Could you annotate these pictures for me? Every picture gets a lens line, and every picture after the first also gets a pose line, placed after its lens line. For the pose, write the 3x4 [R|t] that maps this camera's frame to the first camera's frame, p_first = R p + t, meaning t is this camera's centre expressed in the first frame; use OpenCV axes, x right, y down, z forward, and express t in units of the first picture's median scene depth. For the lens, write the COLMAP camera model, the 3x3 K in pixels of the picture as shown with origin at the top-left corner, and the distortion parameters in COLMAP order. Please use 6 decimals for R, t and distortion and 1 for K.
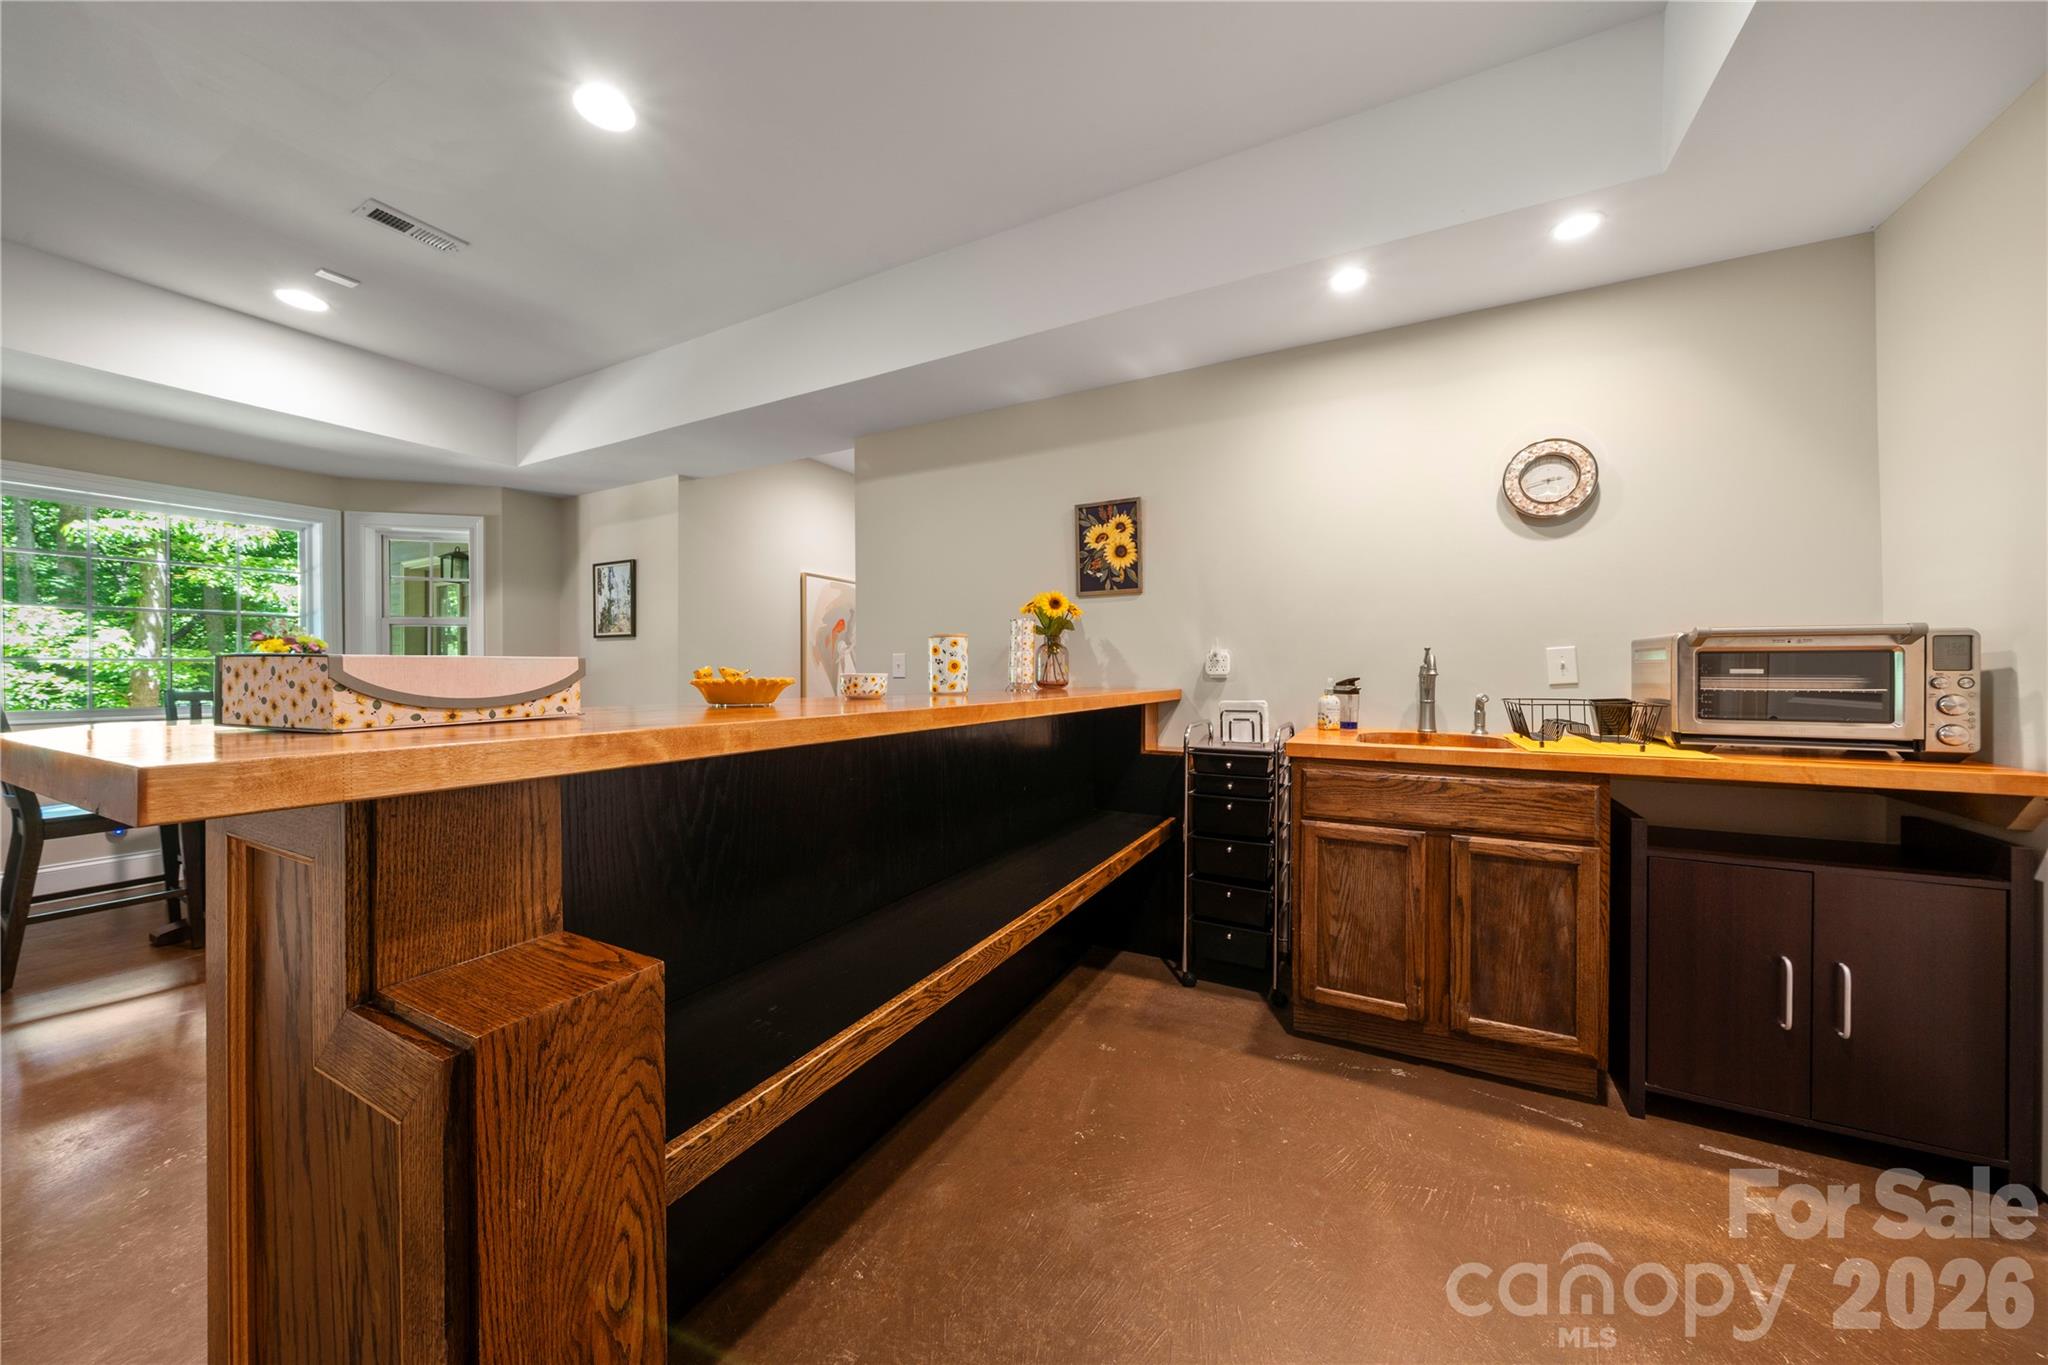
lens RADIAL K [[709.2, 0, 1024.1], [0, 709.2, 674.6], [0, 0, 1]] dist [-0.002703, -0.000229]
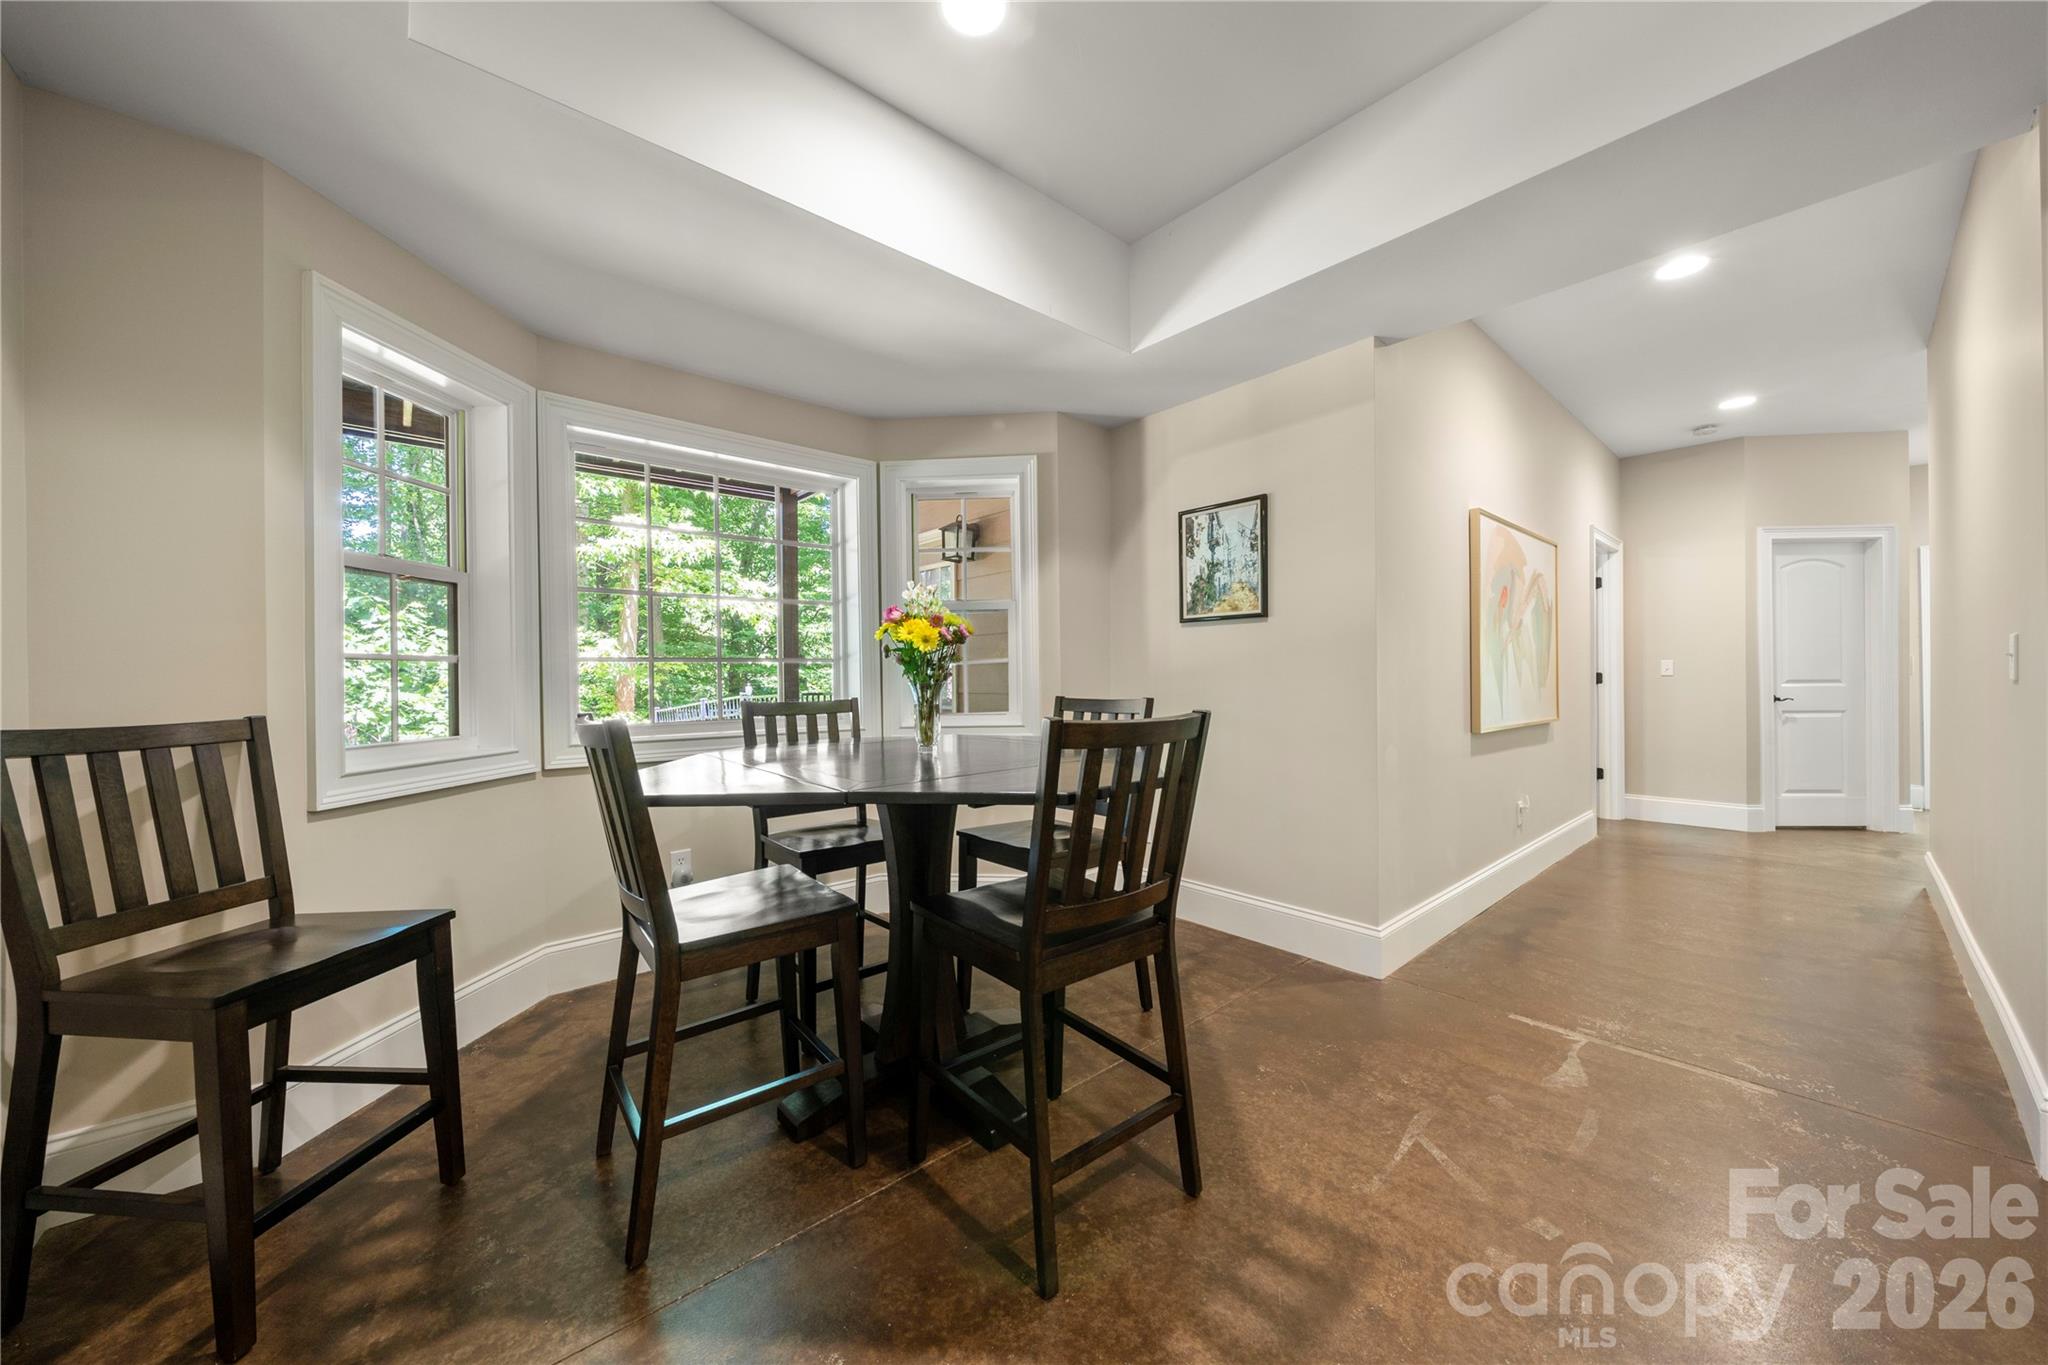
lens RADIAL K [[709.2, 0, 1020.0], [0, 709.2, 680.8], [0, 0, 1]] dist [-0.002703, -0.000229]
pose [[0.939266, -0.004547, -0.343161, -0.526672], [0.006288, 0.999972, 0.003961, 0.000599], [0.343133, -0.005879, 0.939268, 0.317511]]
